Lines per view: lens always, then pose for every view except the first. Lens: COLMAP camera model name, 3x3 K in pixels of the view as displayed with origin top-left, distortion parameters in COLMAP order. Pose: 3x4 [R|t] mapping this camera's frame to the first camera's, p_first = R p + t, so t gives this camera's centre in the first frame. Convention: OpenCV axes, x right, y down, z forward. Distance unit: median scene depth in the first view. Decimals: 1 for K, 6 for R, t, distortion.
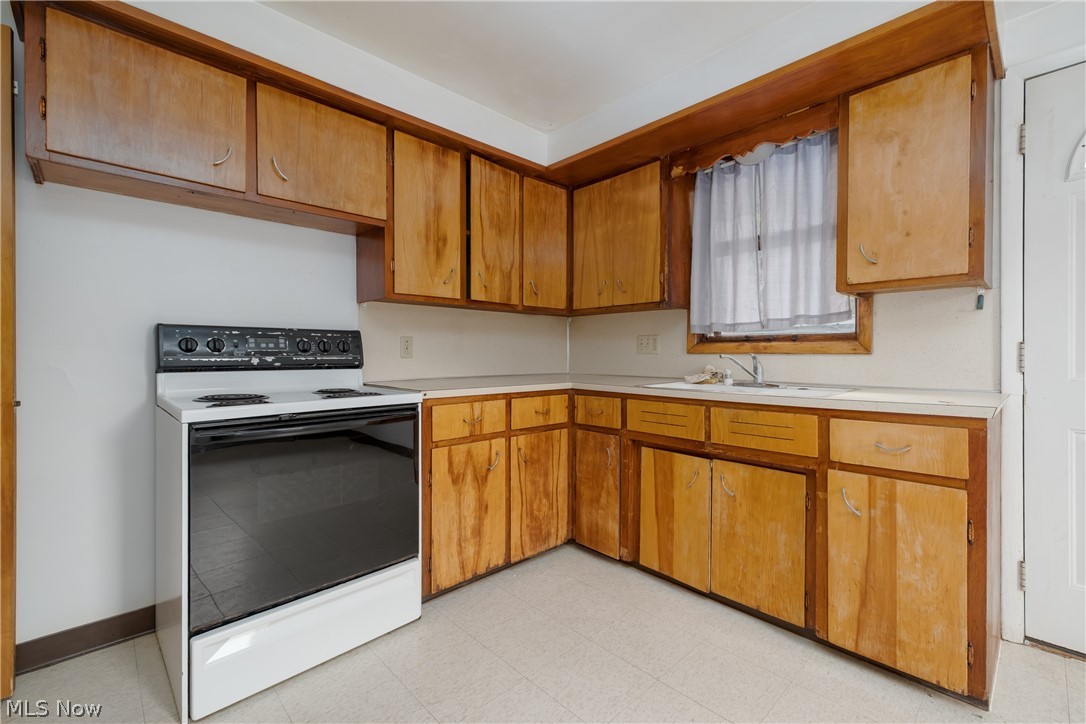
lens RADIAL K [[463.5, 0, 545.5], [0, 463.5, 358.7], [0, 0, 1]] dist [0.006501, -0.000861]
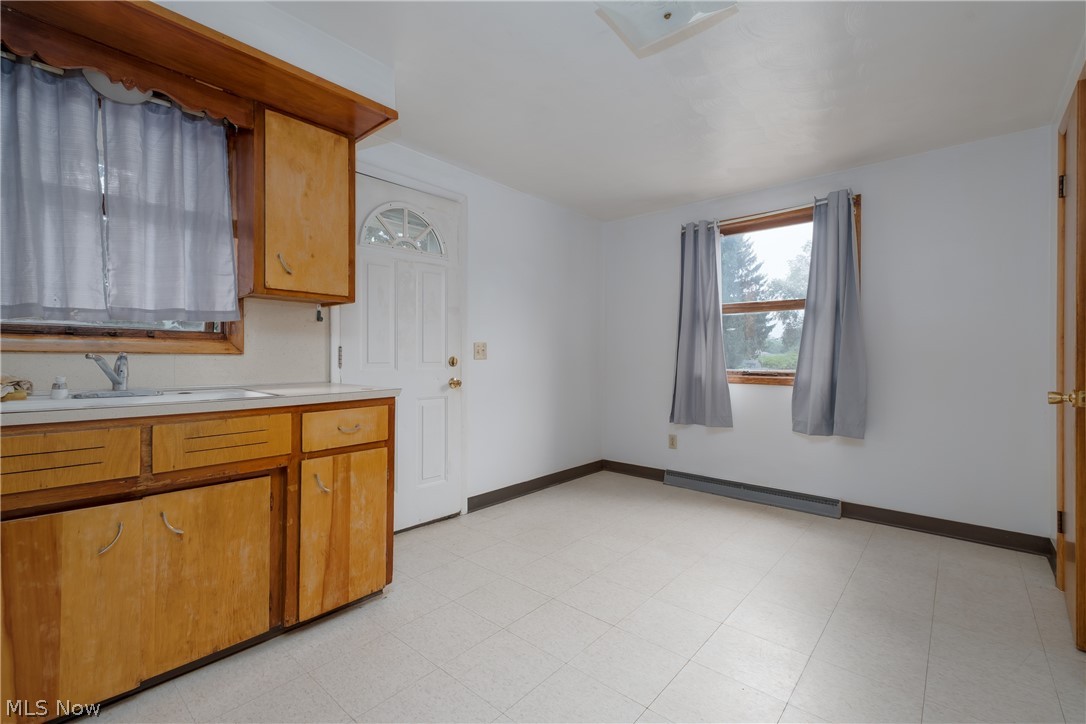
lens RADIAL K [[463.5, 0, 543.6], [0, 463.5, 358.5], [0, 0, 1]] dist [0.006501, -0.000861]
pose [[-0.083436, -0.003347, 0.996508, -0.475682], [0.006221, 0.999973, 0.003879, -0.000334], [-0.996494, 0.006523, -0.083413, 0.495469]]
